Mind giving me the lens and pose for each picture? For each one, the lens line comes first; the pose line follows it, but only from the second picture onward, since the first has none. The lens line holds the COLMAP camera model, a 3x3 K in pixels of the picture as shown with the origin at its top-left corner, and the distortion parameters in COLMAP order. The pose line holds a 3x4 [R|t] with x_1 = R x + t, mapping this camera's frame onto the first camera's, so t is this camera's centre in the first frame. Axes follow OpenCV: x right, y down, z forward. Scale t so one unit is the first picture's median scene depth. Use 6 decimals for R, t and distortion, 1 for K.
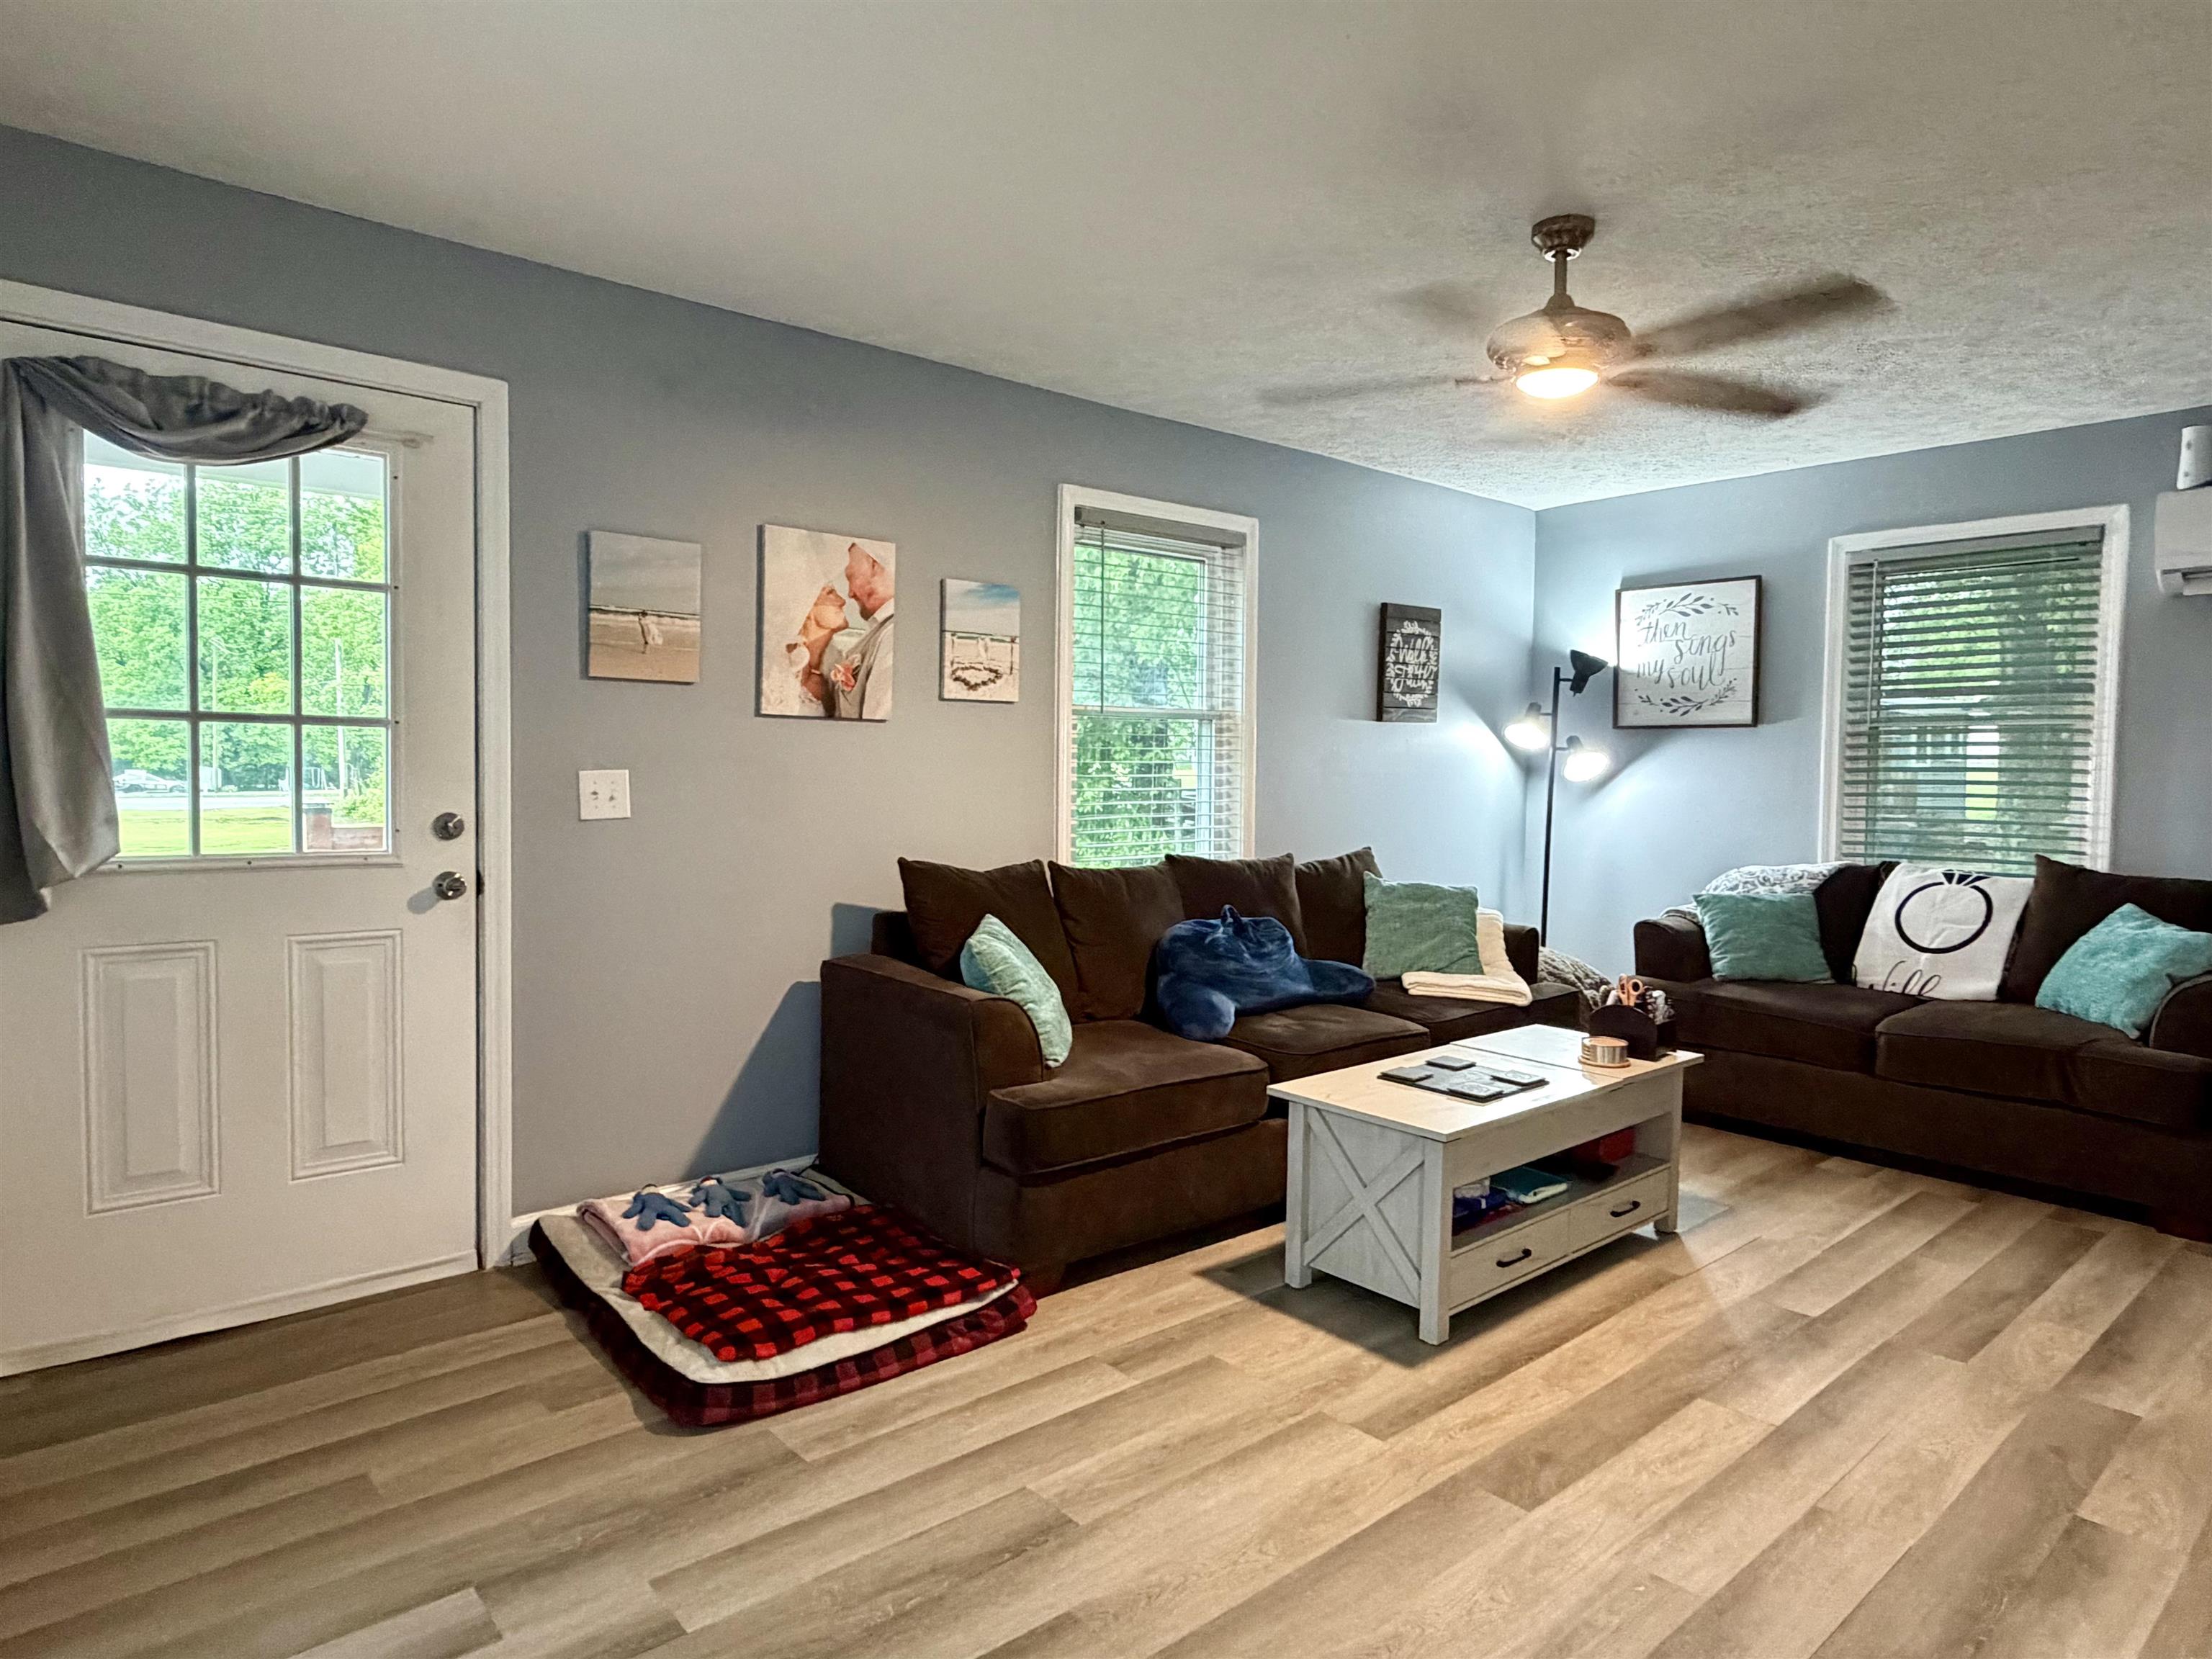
lens RADIAL K [[1296.8, 0, 1101.6], [0, 1296.8, 828.0], [0, 0, 1]] dist [-0.000072, 0.001433]
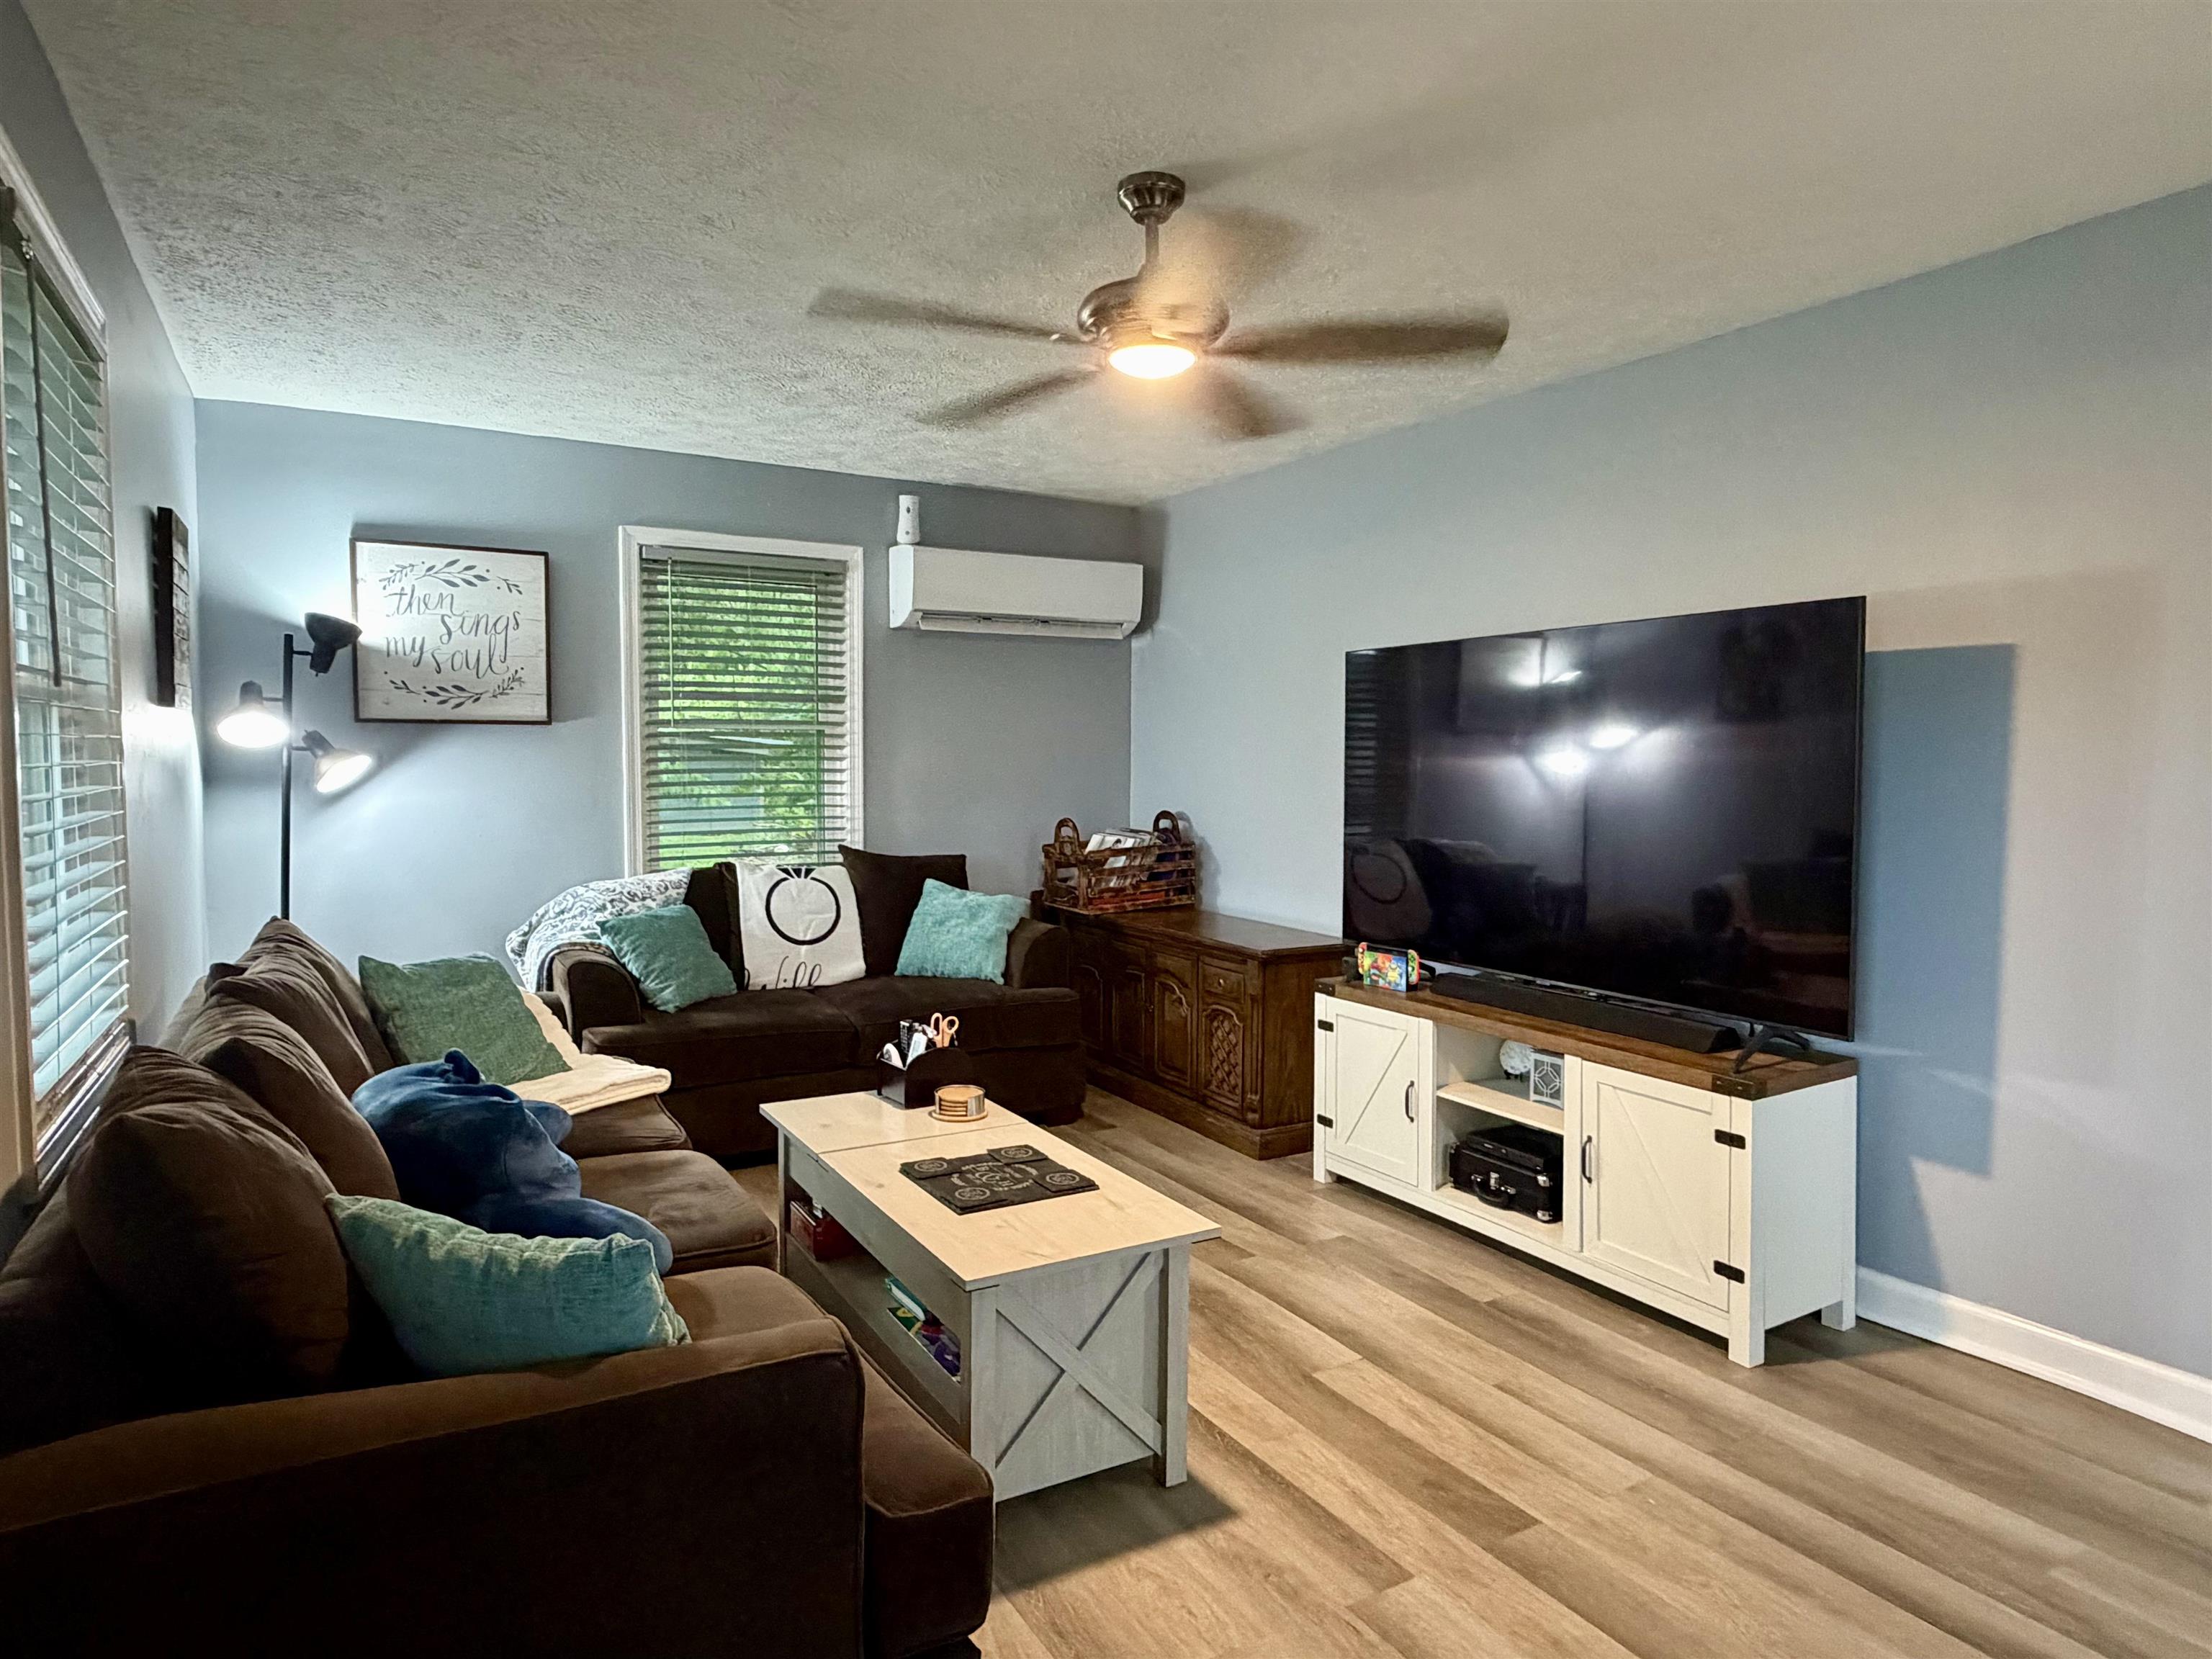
lens RADIAL K [[1296.8, 0, 1092.0], [0, 1296.8, 829.5], [0, 0, 1]] dist [-0.000072, 0.001433]
pose [[0.190145, -0.065341, 0.979579, -0.350108], [0.047871, 0.997213, 0.057225, -0.047195], [-0.980588, 0.036012, 0.192743, 0.559951]]
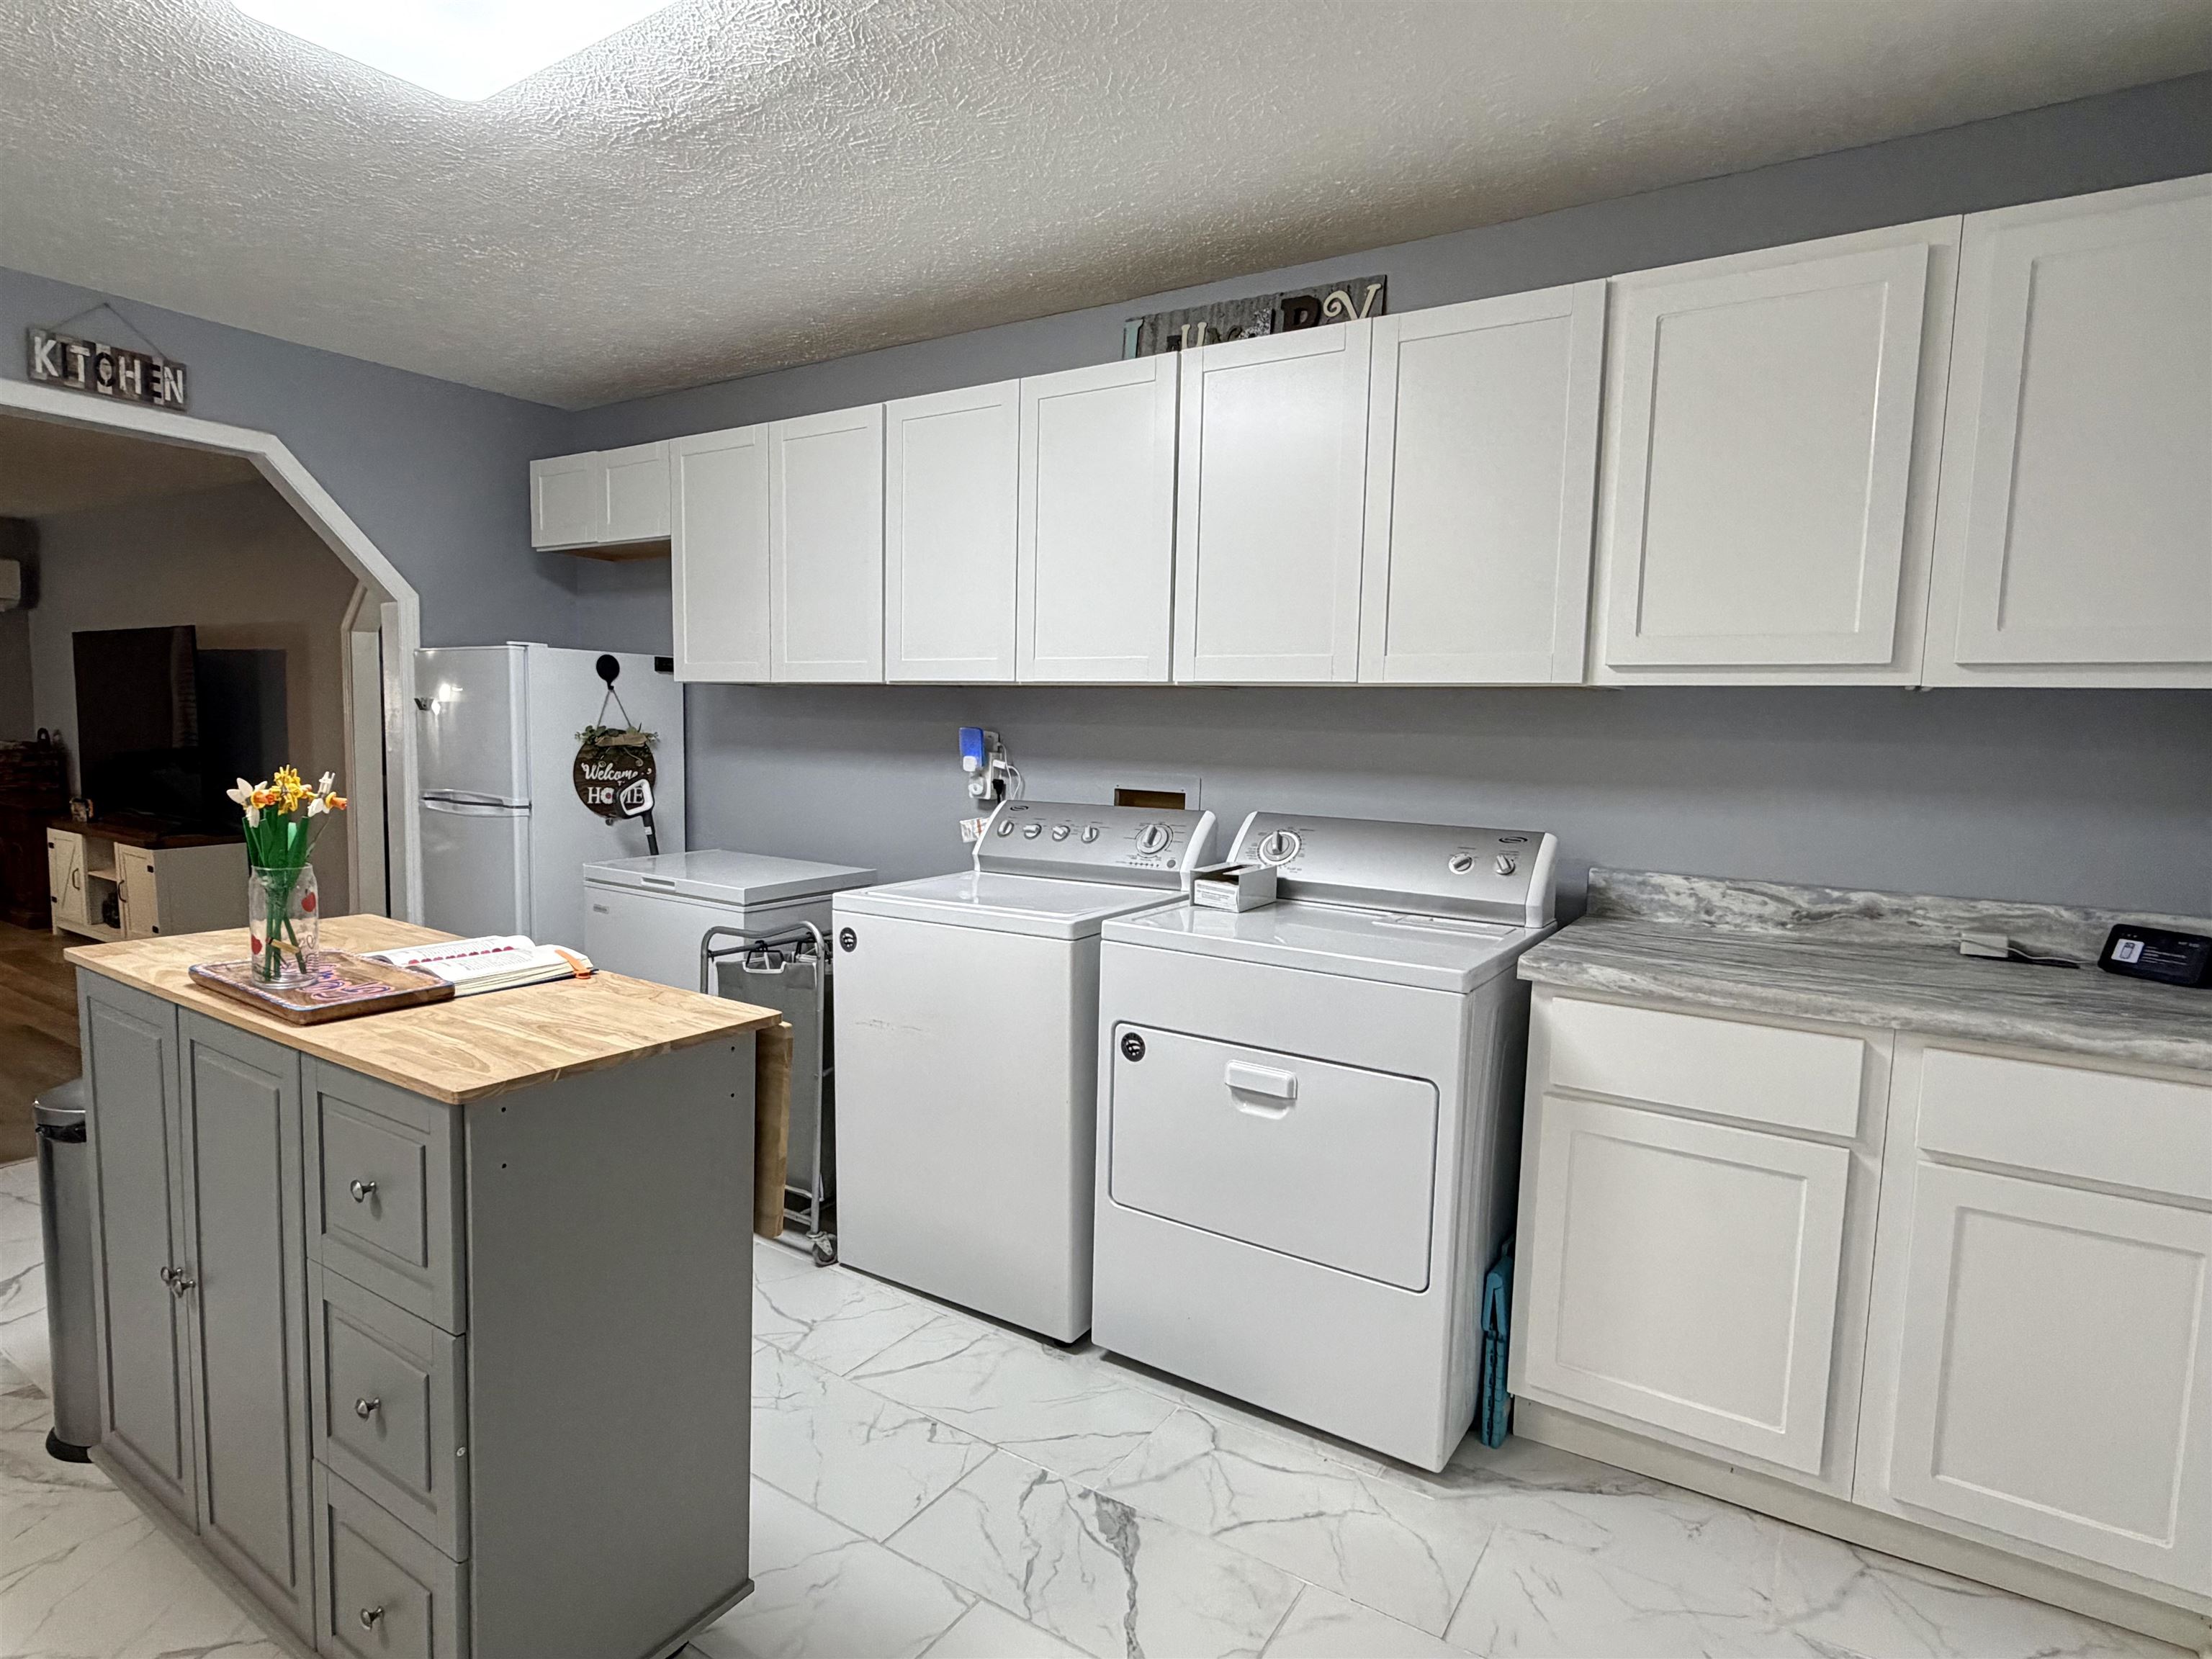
lens RADIAL K [[1193.5, 0, 1116.2], [0, 1193.5, 830.8], [0, 0, 1]] dist [0.011452, -0.003545]
pose [[-0.274489, -0.108717, 0.955425, -1.218144], [0.014788, 0.992994, 0.117240, -0.023143], [-0.961476, 0.046310, -0.270958, -0.285172]]
